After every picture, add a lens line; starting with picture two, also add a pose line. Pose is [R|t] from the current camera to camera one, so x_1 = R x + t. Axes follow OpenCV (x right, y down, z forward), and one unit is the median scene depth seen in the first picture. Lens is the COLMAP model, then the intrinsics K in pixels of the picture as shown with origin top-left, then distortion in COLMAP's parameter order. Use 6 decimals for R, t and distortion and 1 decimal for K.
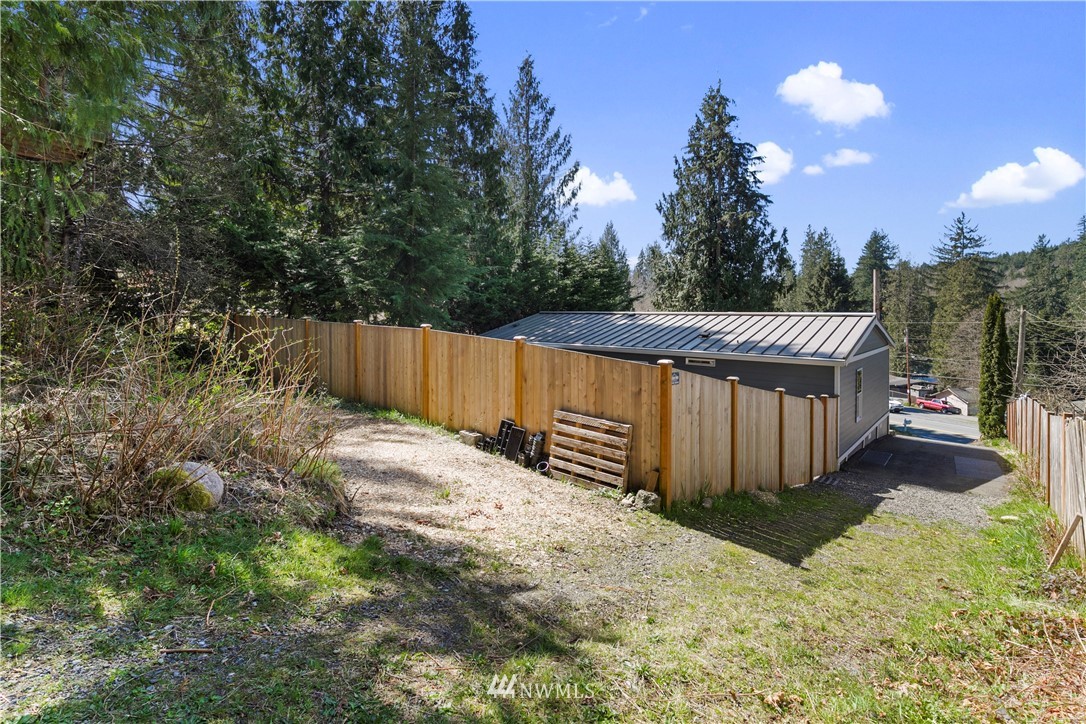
lens RADIAL K [[496.7, 0, 558.8], [0, 496.7, 322.4], [0, 0, 1]] dist [0.010022, -0.002280]
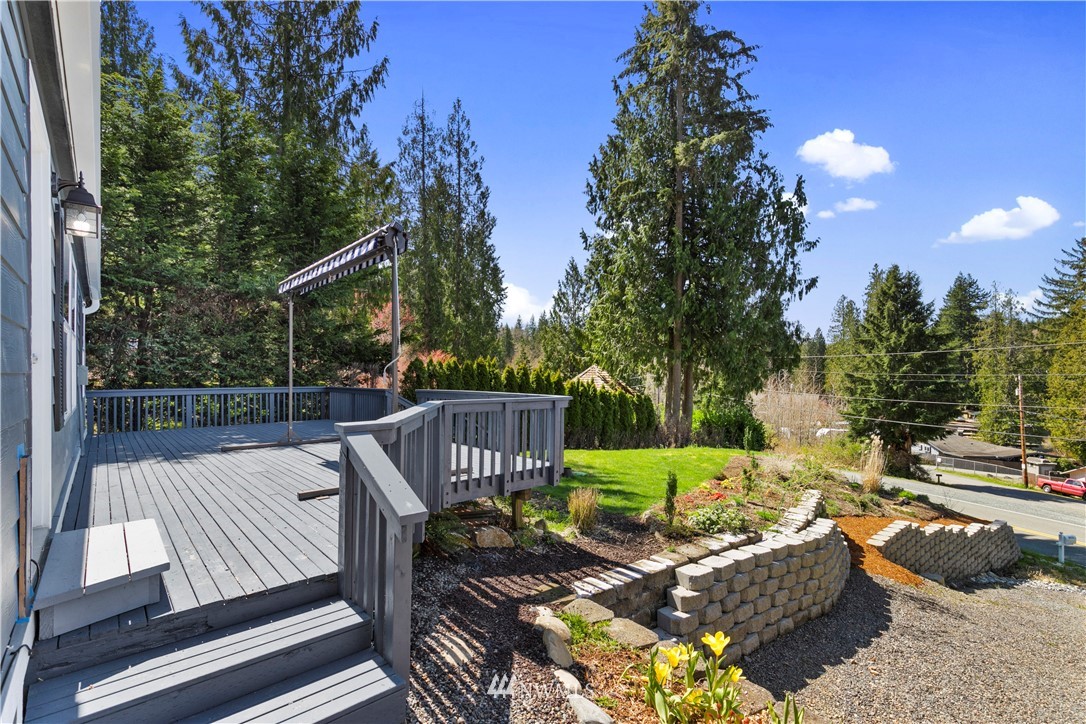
lens RADIAL K [[496.7, 0, 538.7], [0, 496.7, 371.8], [0, 0, 1]] dist [0.010022, -0.002280]
pose [[0.990783, 0.002017, -0.135441, 0.240133], [-0.005125, 0.999731, -0.022602, 0.049028], [0.135359, 0.023088, 0.990528, 0.403397]]
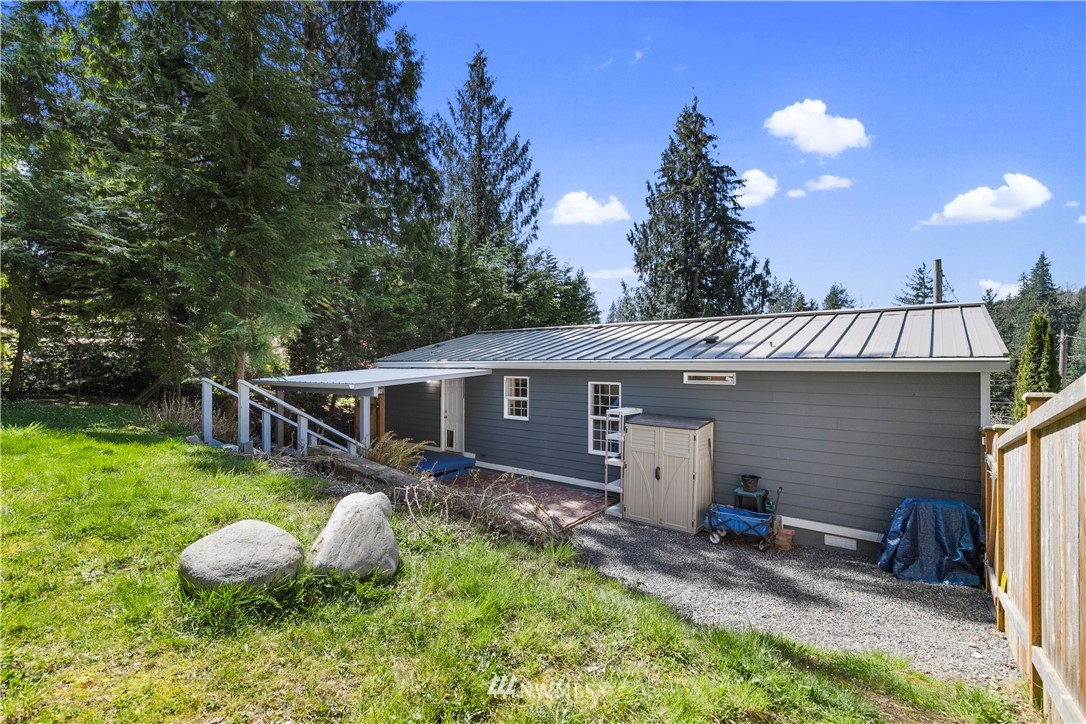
lens RADIAL K [[496.7, 0, 552.5], [0, 496.7, 371.3], [0, 0, 1]] dist [0.010022, -0.002280]
pose [[0.998989, -0.004342, 0.044756, 0.017926], [0.004495, 0.999984, -0.003304, 0.018111], [-0.044741, 0.003502, 0.998992, 0.104246]]
